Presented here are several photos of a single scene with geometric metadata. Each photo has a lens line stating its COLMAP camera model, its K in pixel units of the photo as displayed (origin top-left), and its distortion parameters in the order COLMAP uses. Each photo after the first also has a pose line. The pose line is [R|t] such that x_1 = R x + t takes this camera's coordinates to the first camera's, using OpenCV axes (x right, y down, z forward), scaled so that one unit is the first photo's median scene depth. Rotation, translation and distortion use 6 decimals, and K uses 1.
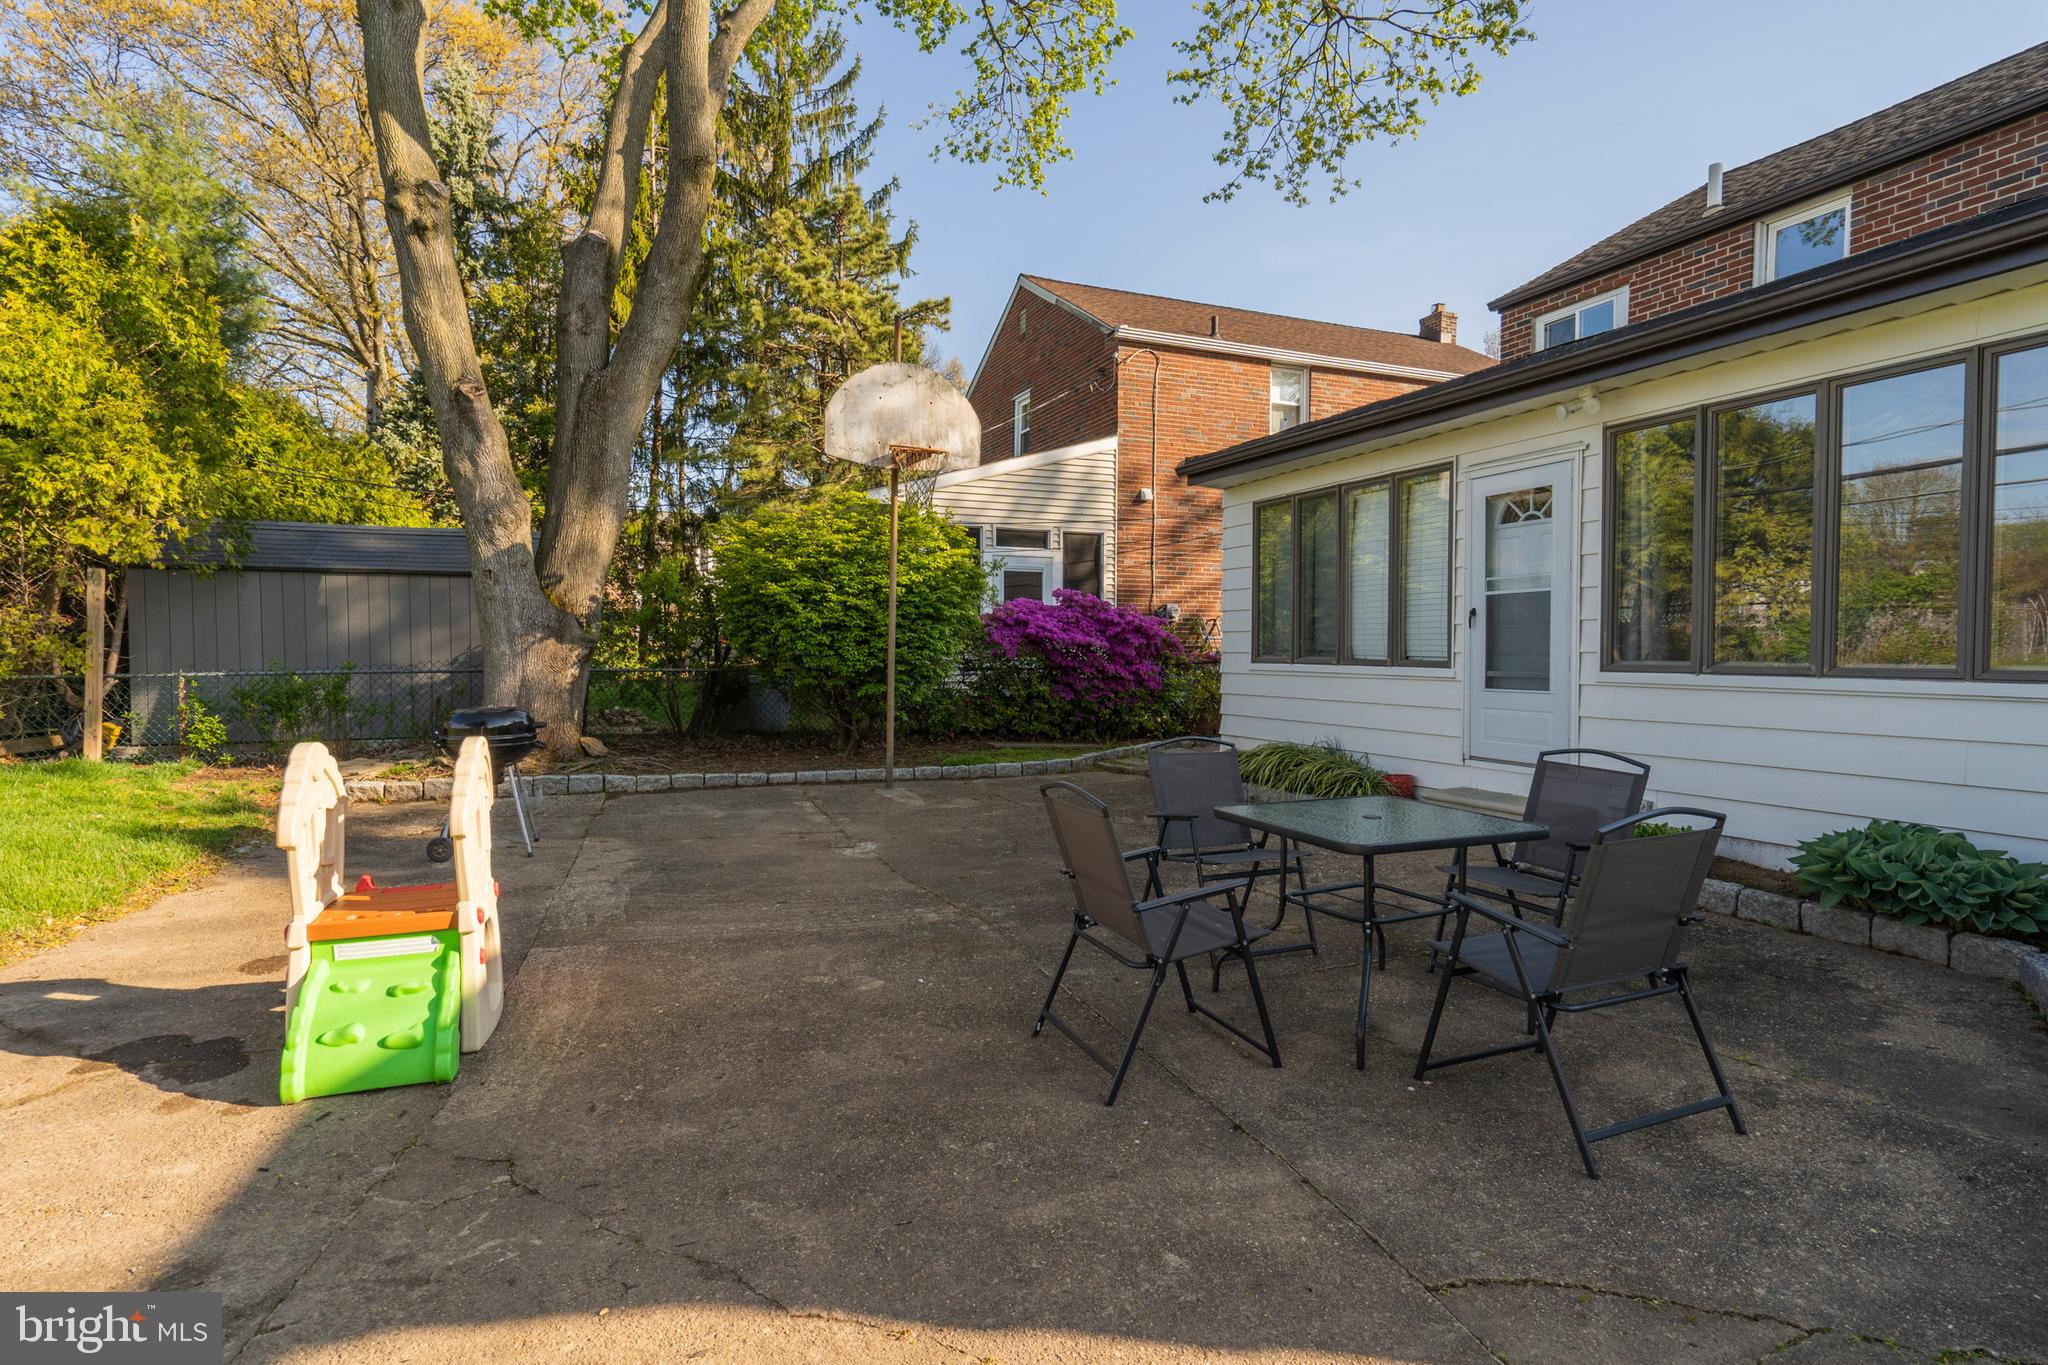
lens RADIAL K [[1032.6, 0, 1022.5], [0, 1032.6, 689.5], [0, 0, 1]] dist [-0.003318, 0.005061]
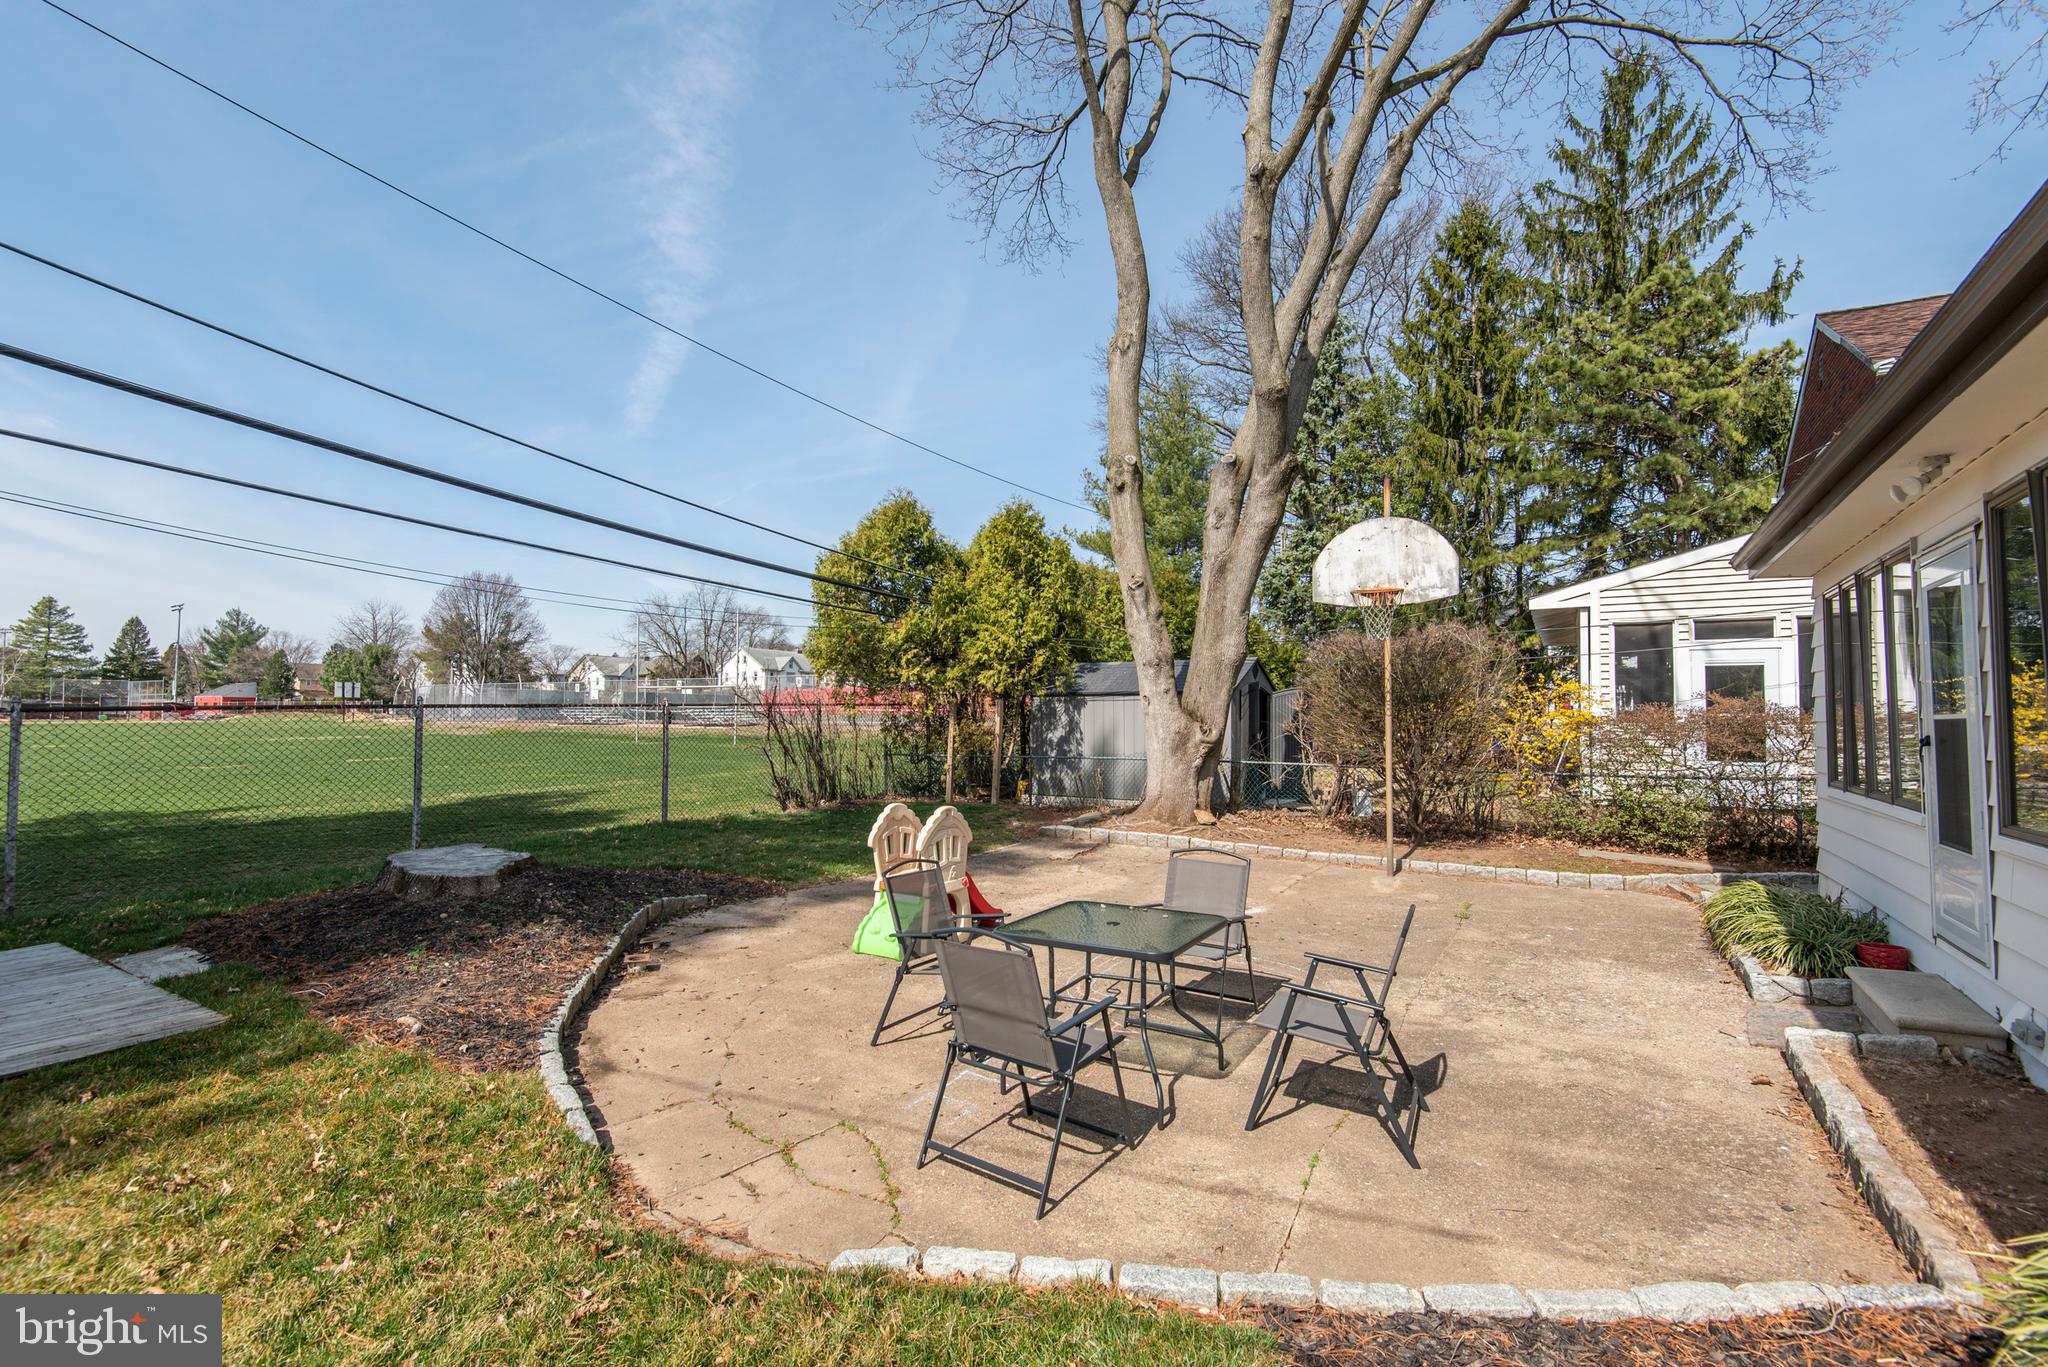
lens RADIAL K [[942.8, 0, 1020.1], [0, 942.8, 677.4], [0, 0, 1]] dist [0.015611, -0.011036]
pose [[0.576613, -0.035703, -0.816237, 0.499496], [-0.036668, 0.996907, -0.069510, -0.038095], [0.816194, 0.070010, 0.573521, 0.042943]]
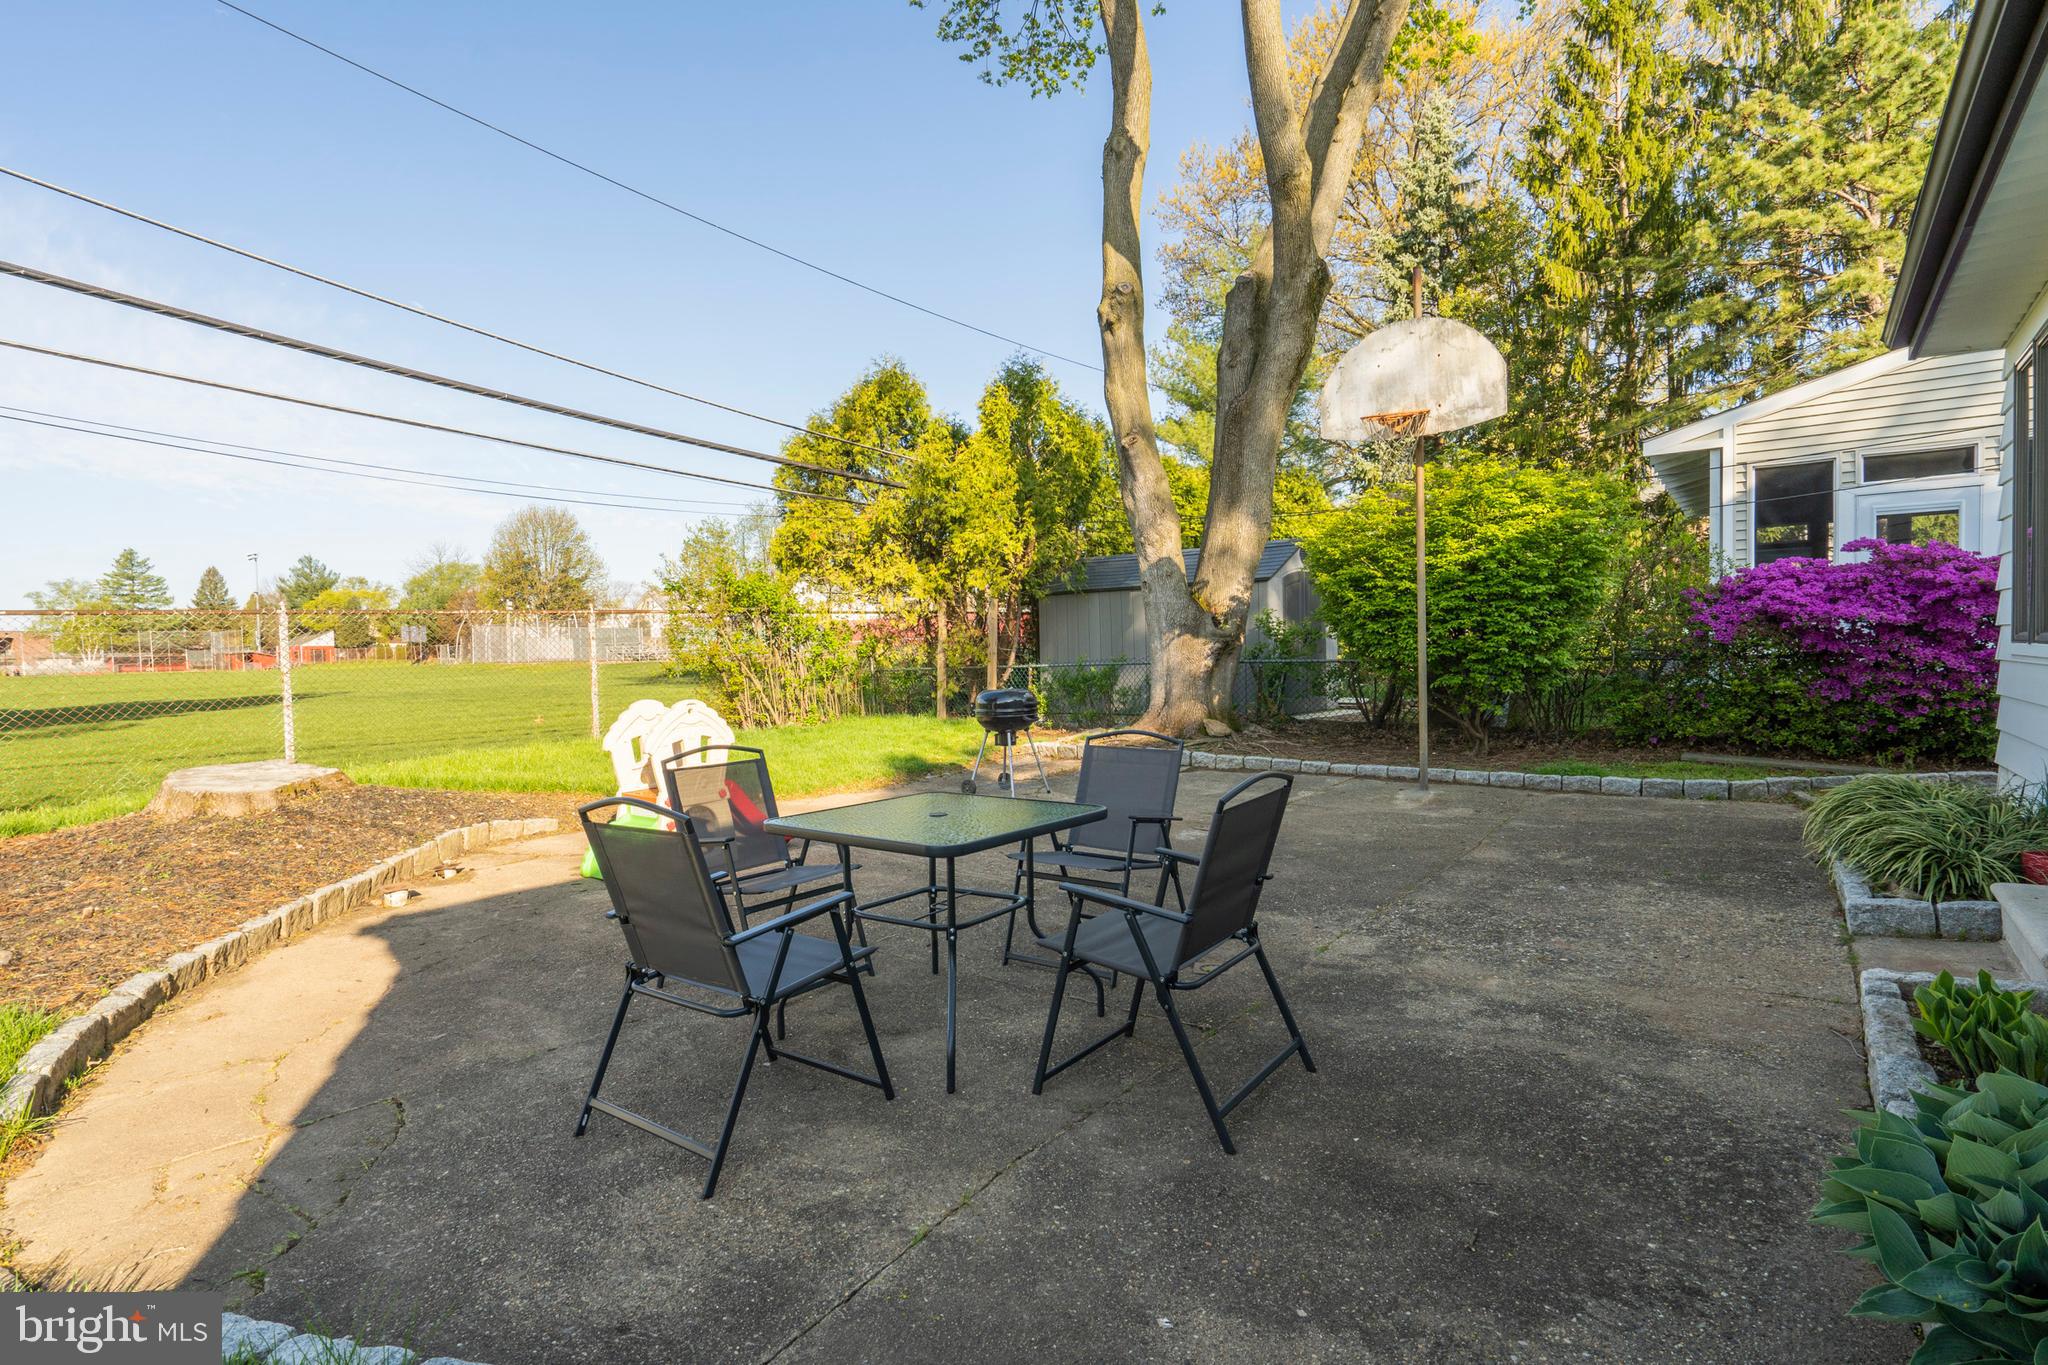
lens RADIAL K [[1032.6, 0, 1025.1], [0, 1032.6, 683.4], [0, 0, 1]] dist [-0.003318, 0.005061]
pose [[0.493179, 0.013306, -0.869826, 0.481468], [-0.012748, 0.999886, 0.008068, -0.000432], [0.869834, 0.007109, 0.493293, 0.250083]]
